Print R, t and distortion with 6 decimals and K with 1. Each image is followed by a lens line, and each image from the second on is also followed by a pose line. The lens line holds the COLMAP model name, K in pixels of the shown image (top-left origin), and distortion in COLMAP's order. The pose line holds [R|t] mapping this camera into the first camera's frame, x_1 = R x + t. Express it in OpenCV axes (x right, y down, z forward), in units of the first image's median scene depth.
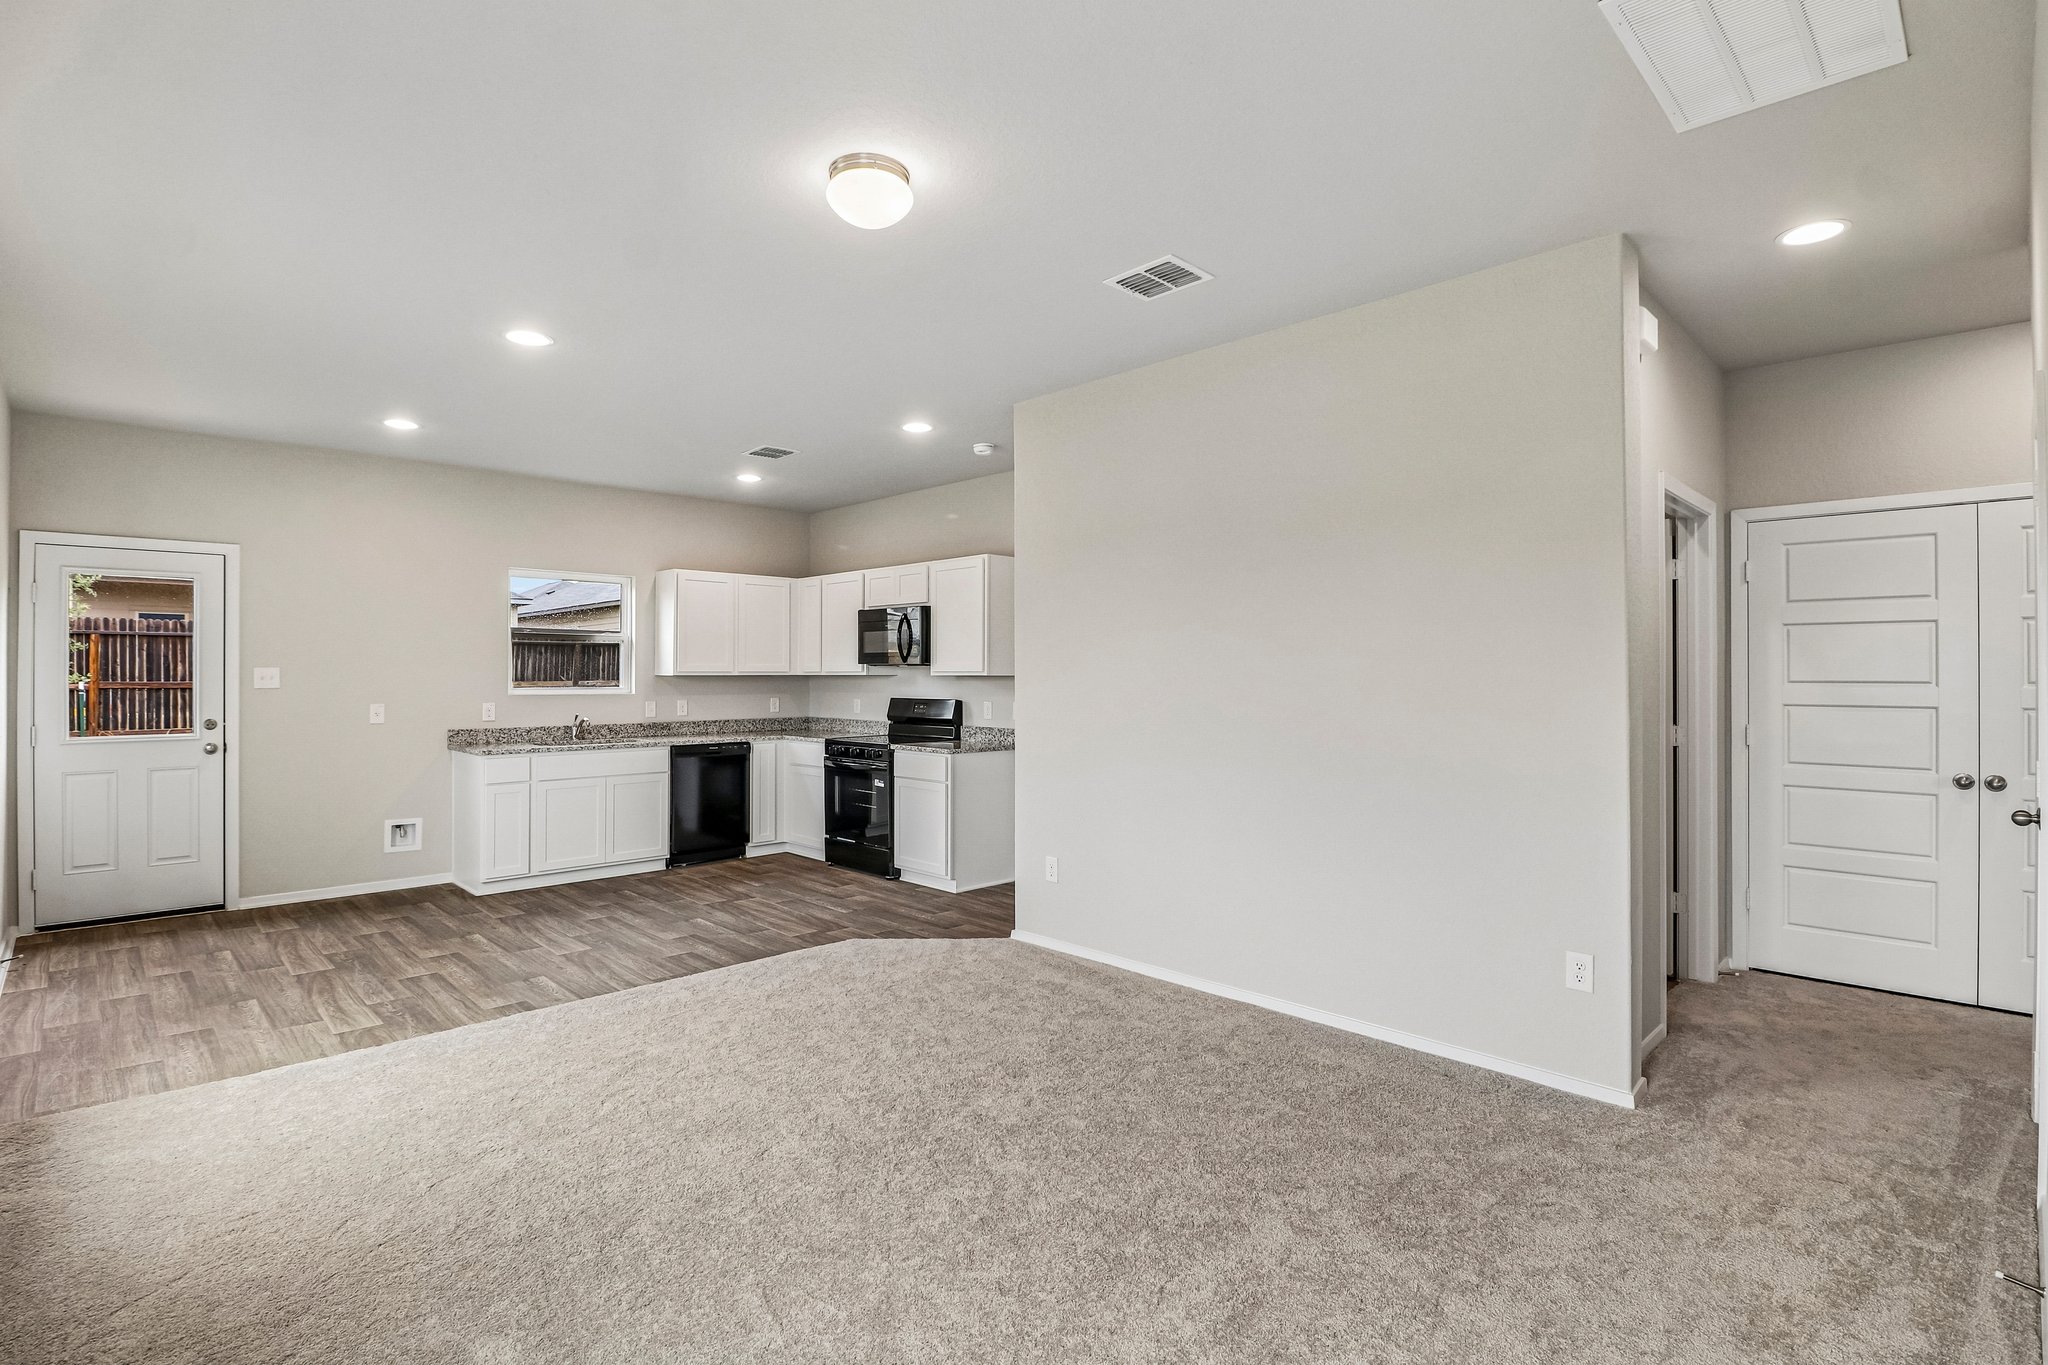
lens RADIAL K [[981.3, 0, 1030.9], [0, 981.3, 675.3], [0, 0, 1]] dist [0.005743, -0.013848]
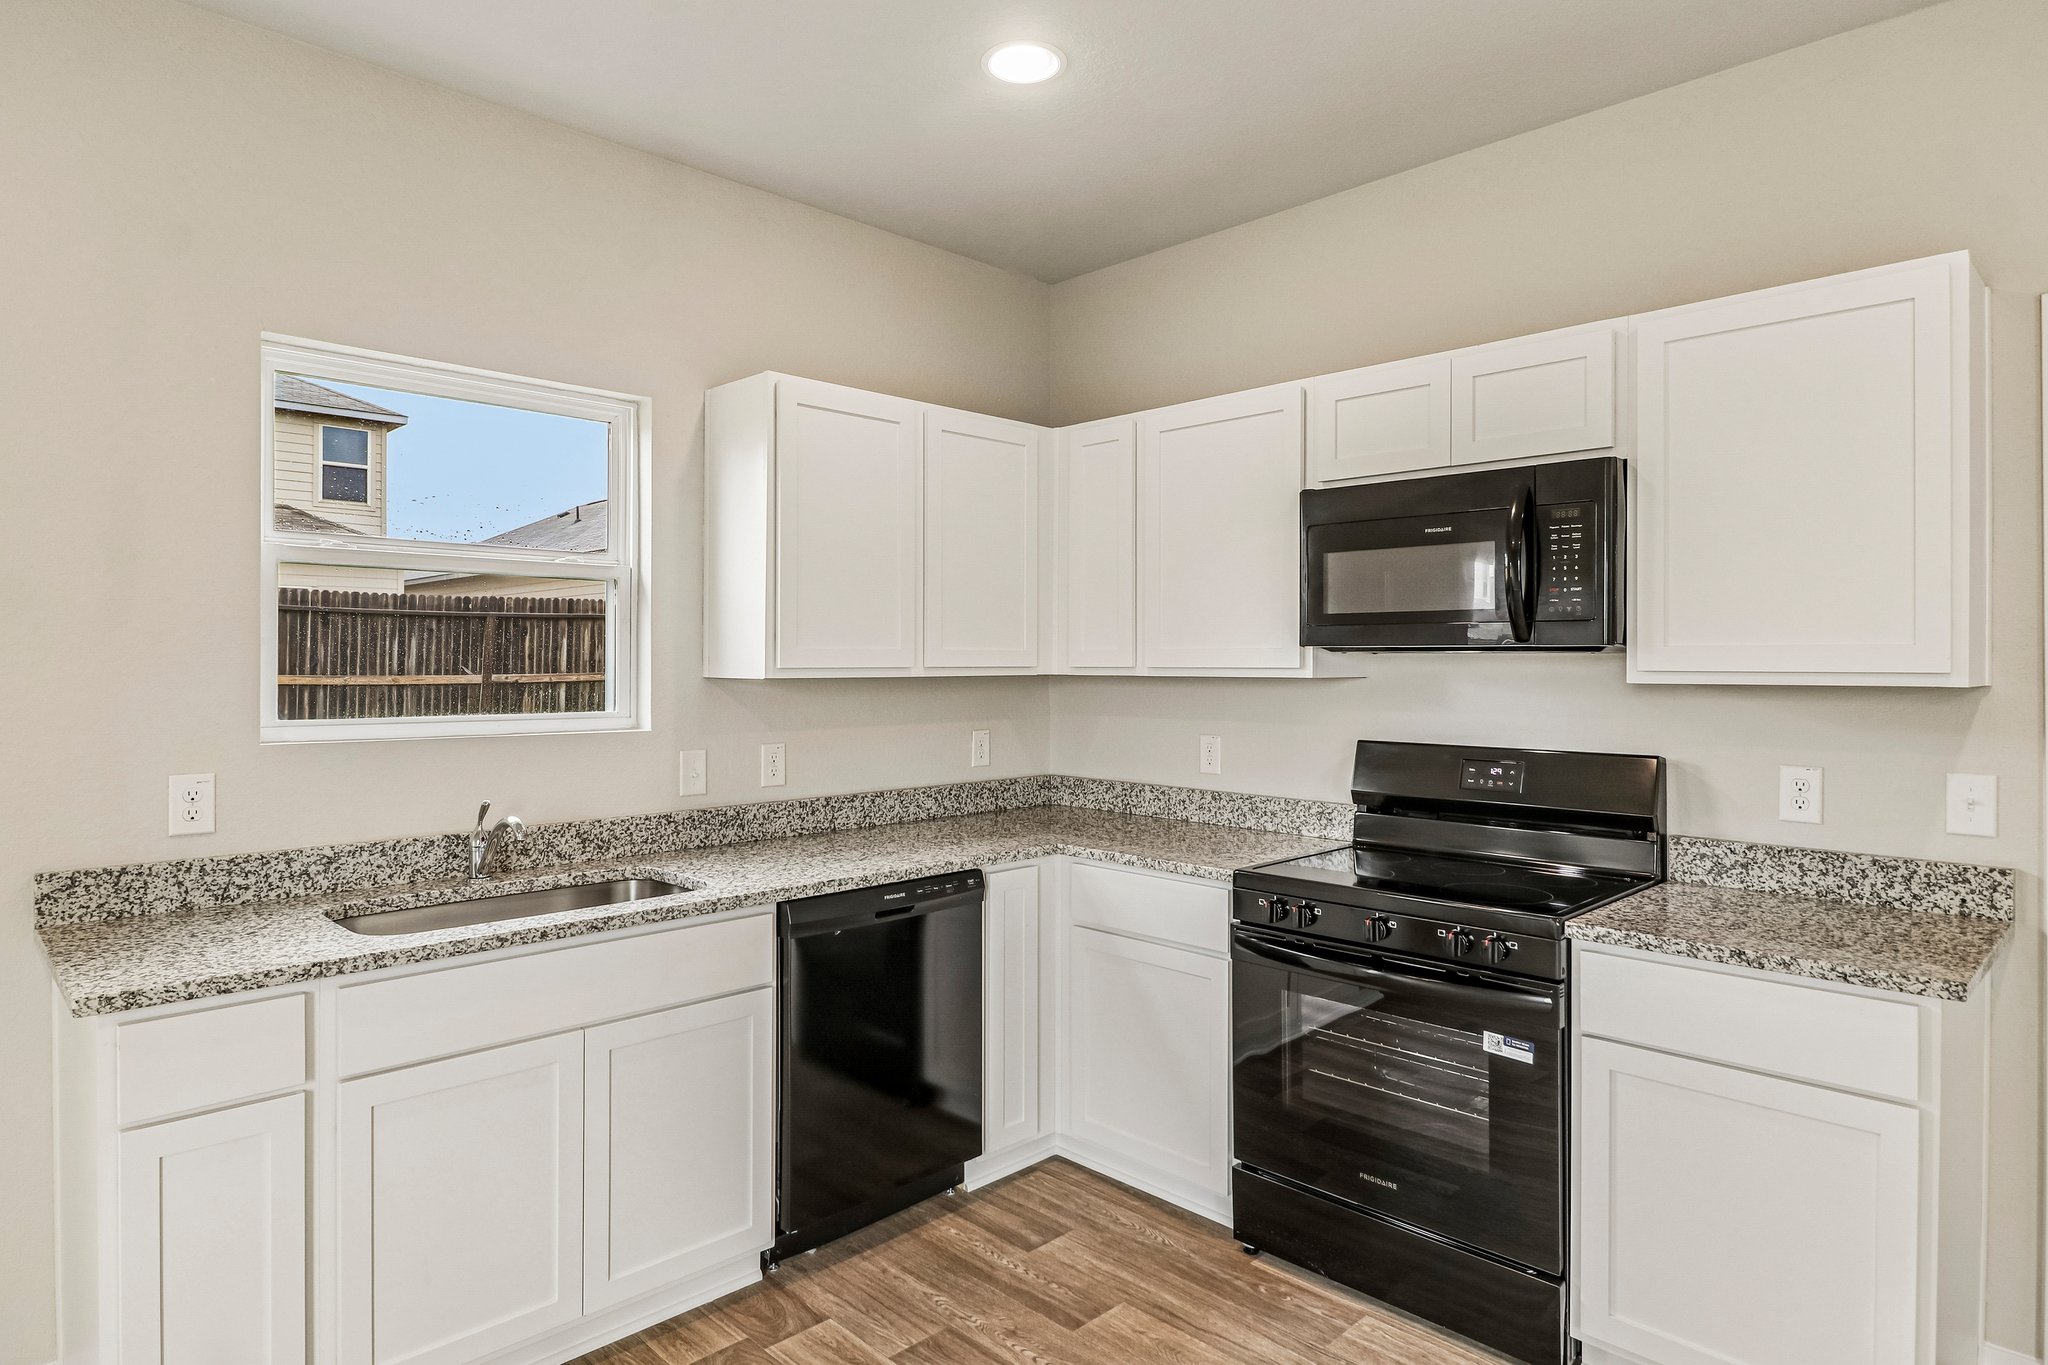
lens RADIAL K [[1172.9, 0, 1032.6], [0, 1172.9, 667.4], [0, 0, 1]] dist [0.010964, -0.009910]
pose [[1.000000, 0.000334, -0.000488, -0.277290], [-0.000331, 0.999983, 0.005890, -0.006602], [0.000490, -0.005890, 0.999983, 0.603154]]
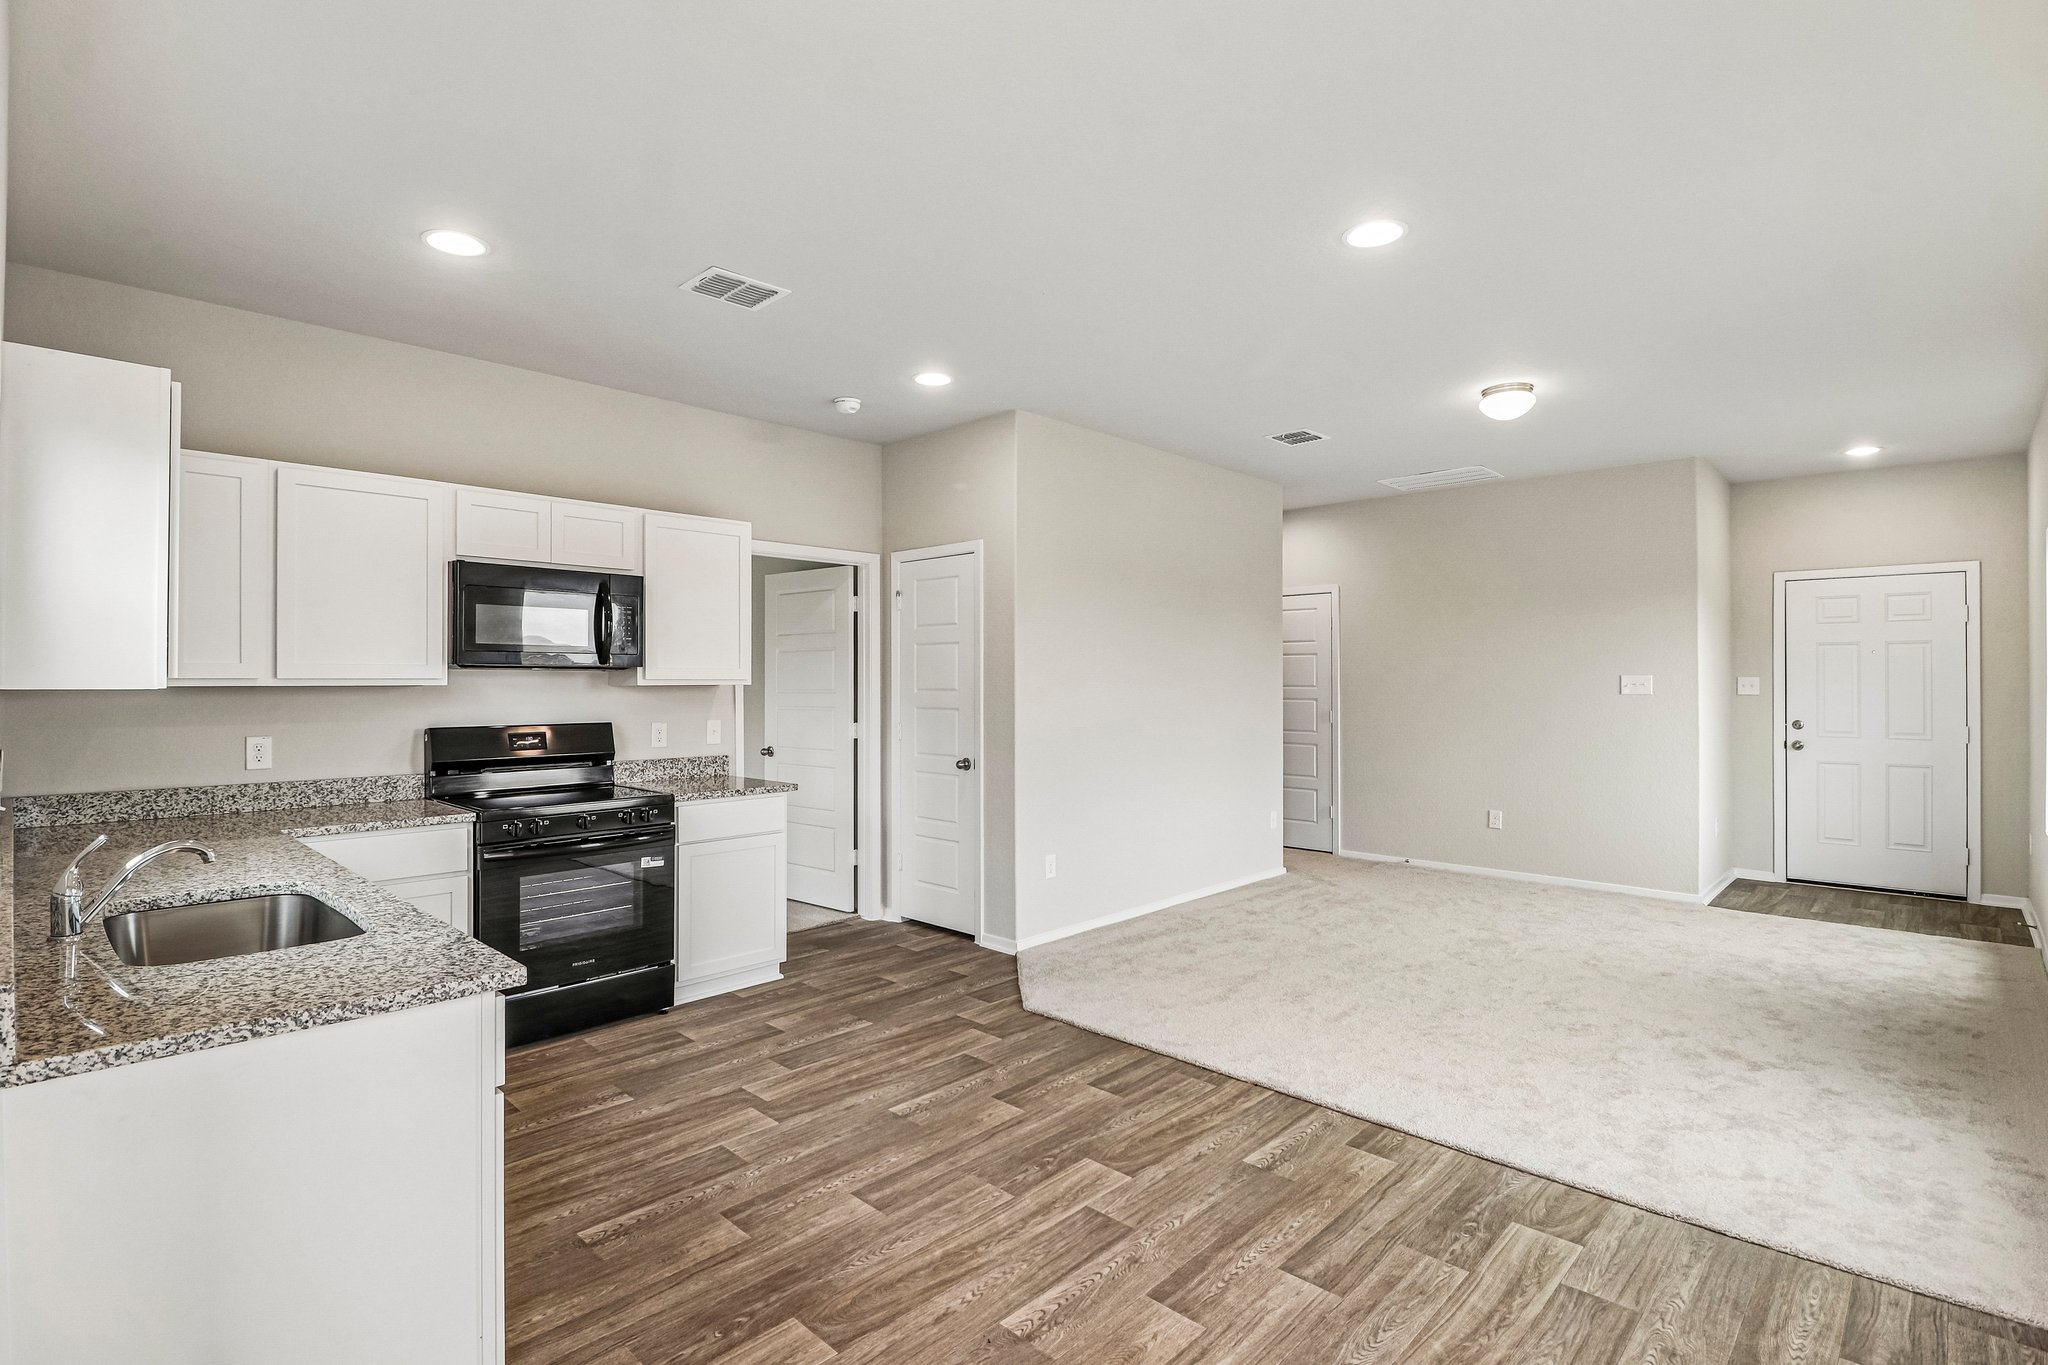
lens RADIAL K [[981.3, 0, 1014.4], [0, 981.3, 662.5], [0, 0, 1]] dist [0.005743, -0.013848]
pose [[-0.022020, 0.014748, 0.999649, -0.722193], [-0.001551, 0.999889, -0.014786, -0.005349], [-0.999756, -0.001876, -0.021995, 0.737548]]
